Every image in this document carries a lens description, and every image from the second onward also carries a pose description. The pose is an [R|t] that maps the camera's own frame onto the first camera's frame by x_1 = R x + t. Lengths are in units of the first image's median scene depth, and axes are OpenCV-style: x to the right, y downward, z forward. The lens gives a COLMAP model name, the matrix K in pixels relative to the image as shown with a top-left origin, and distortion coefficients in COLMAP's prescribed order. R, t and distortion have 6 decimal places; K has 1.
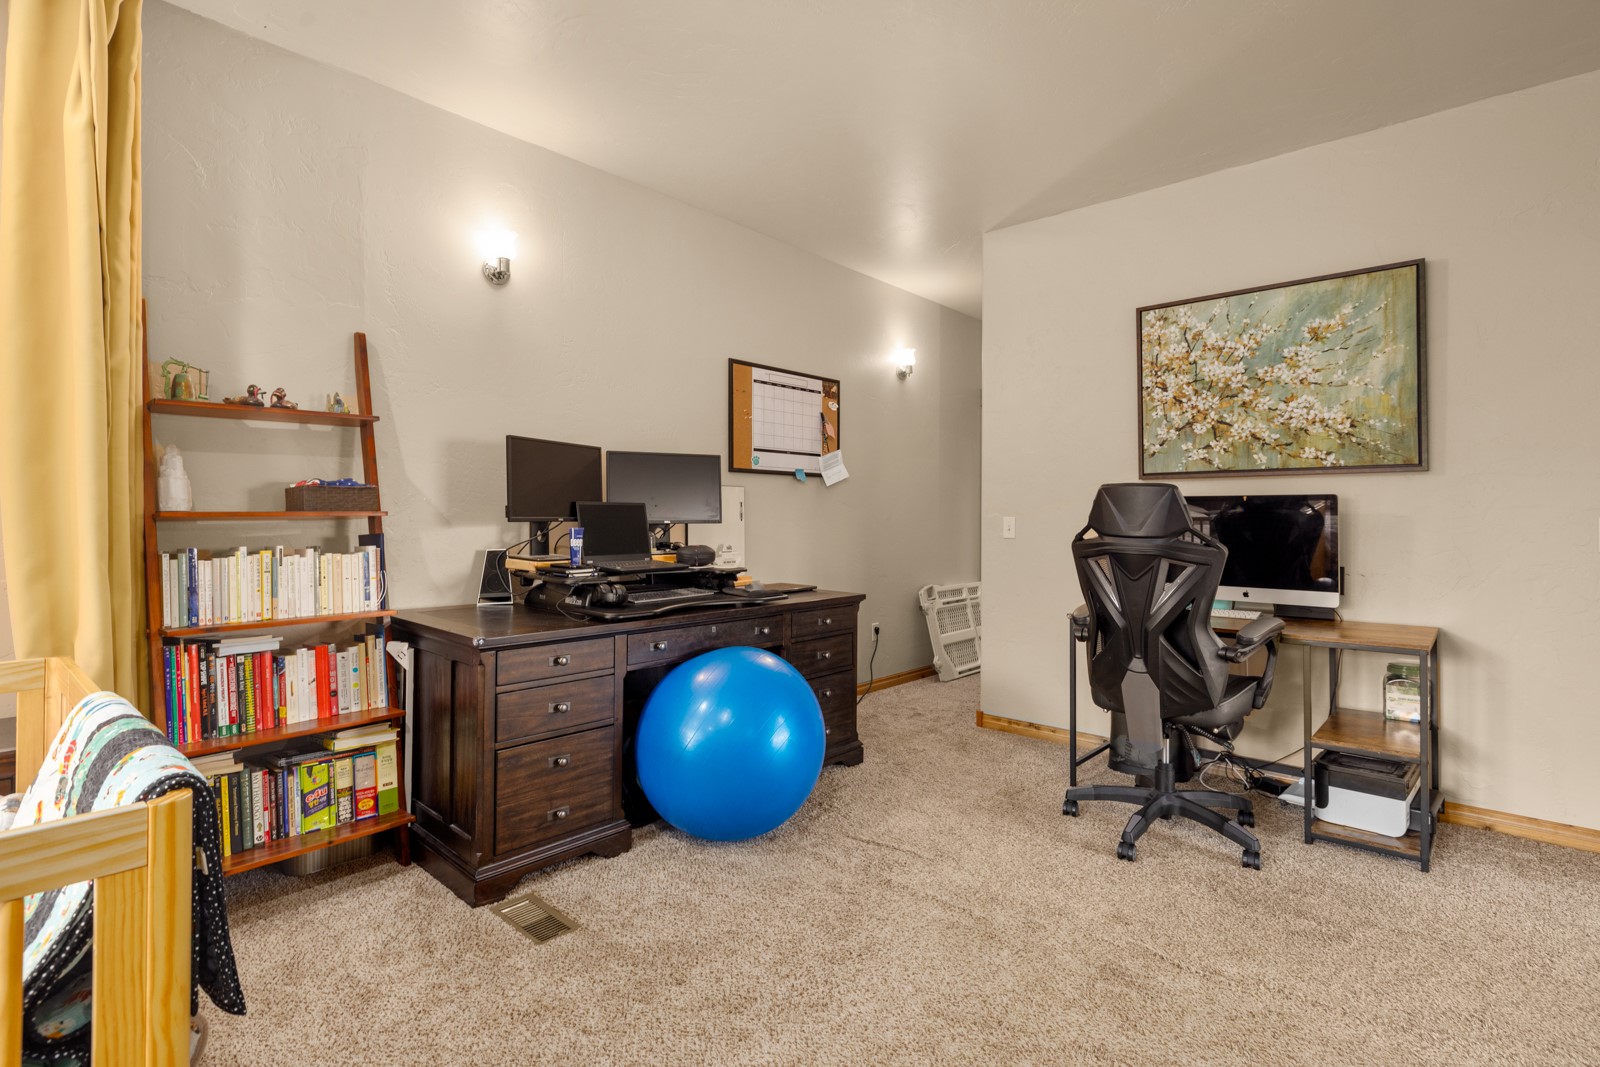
lens RADIAL K [[754.2, 0, 796.5], [0, 754.2, 507.1], [0, 0, 1]] dist [-0.001303, -0.000234]
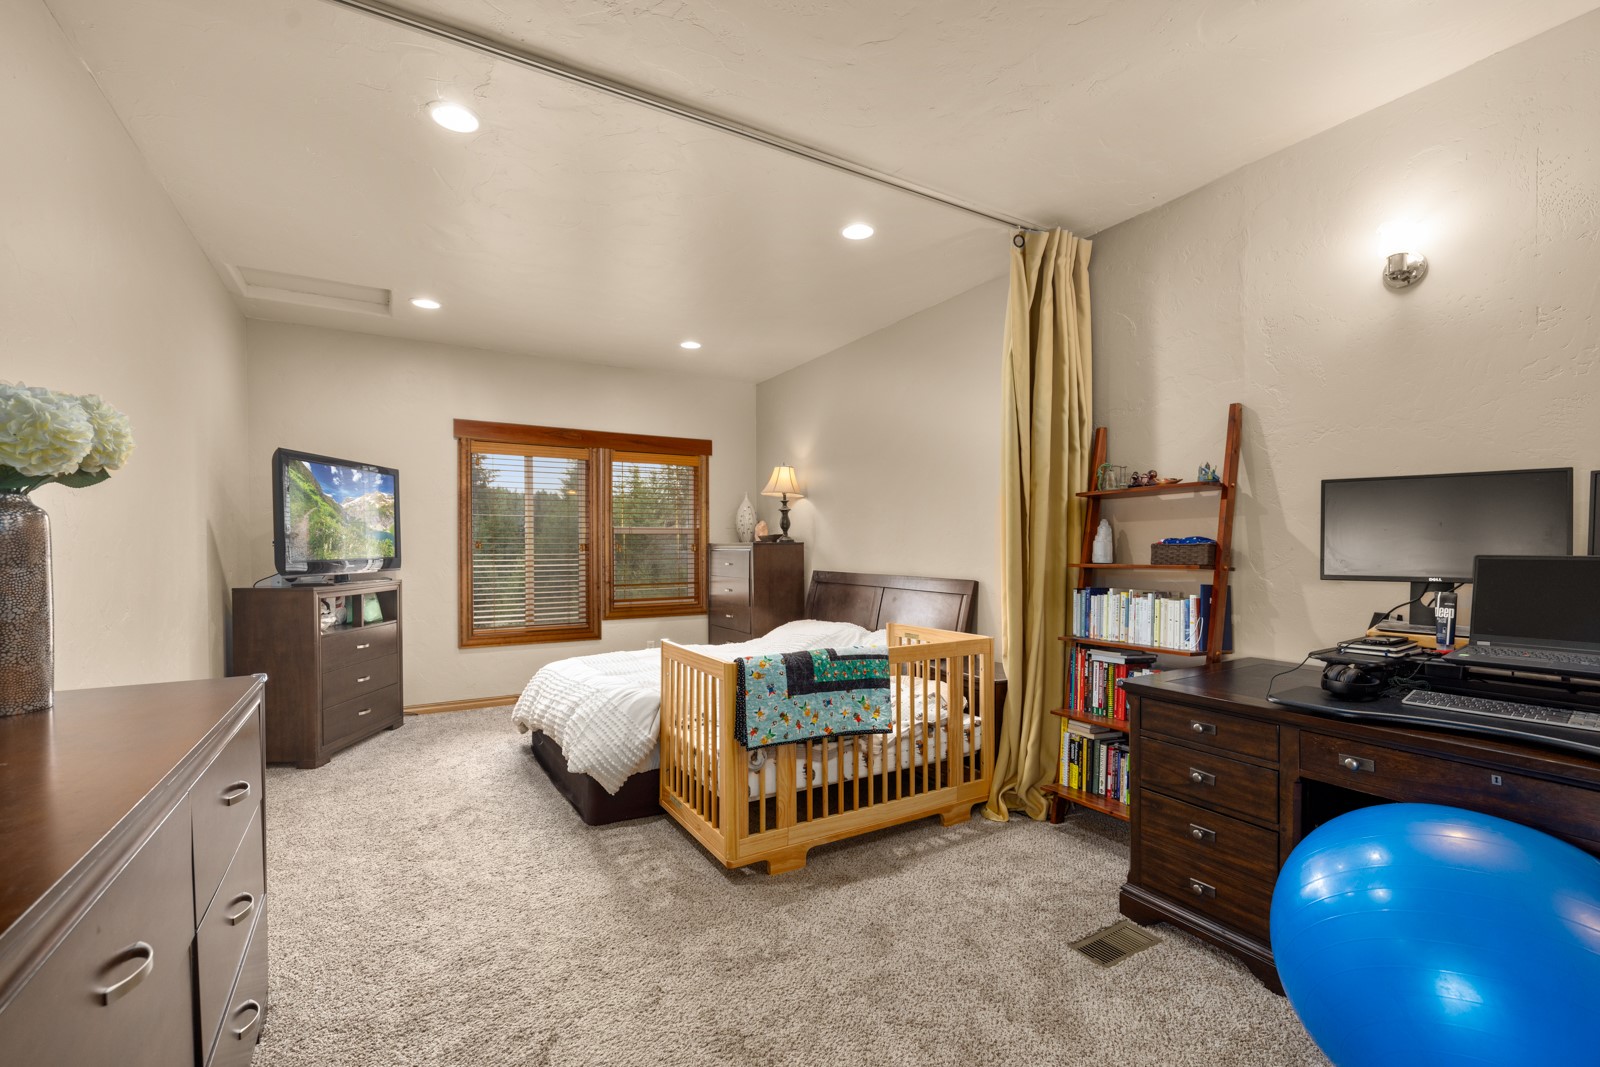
lens RADIAL K [[681.2, 0, 802.4], [0, 681.2, 553.3], [0, 0, 1]] dist [-0.001695, -0.000090]
pose [[-0.275536, 0.006393, -0.961270, 0.661555], [0.010704, 0.999936, 0.003582, -0.024411], [0.961231, -0.009302, -0.275586, 0.777312]]
